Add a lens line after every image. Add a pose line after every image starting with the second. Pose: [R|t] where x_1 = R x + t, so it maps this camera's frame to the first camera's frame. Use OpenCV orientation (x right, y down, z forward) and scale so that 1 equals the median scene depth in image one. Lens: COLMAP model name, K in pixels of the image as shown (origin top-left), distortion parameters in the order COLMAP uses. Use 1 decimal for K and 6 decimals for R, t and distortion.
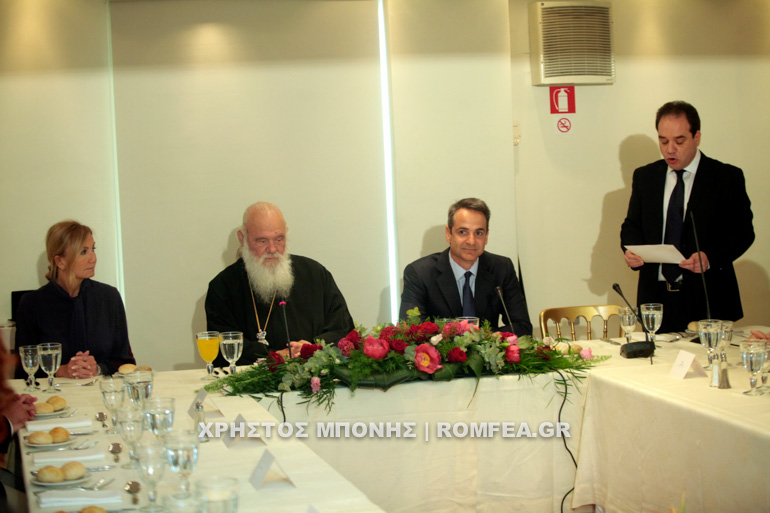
lens RADIAL K [[1598.7, 0, 385.0], [0, 1598.7, 256.5], [0, 0, 1]] dist [-0.020205, -0.178613]
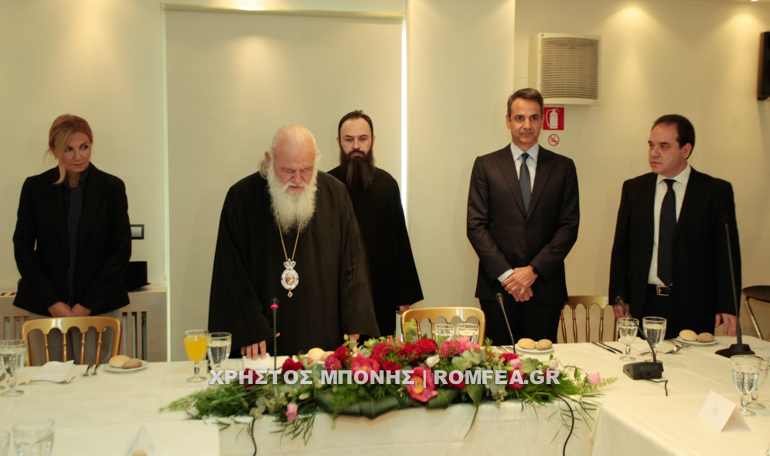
lens RADIAL K [[831.1, 0, 385.0], [0, 831.1, 228.0], [0, 0, 1]] dist [-0.003576, 0.000796]
pose [[0.998002, 0.045544, -0.043800, 0.022378], [-0.044792, 0.998834, 0.018007, -0.030632], [0.044570, -0.016009, 0.998878, 0.527428]]
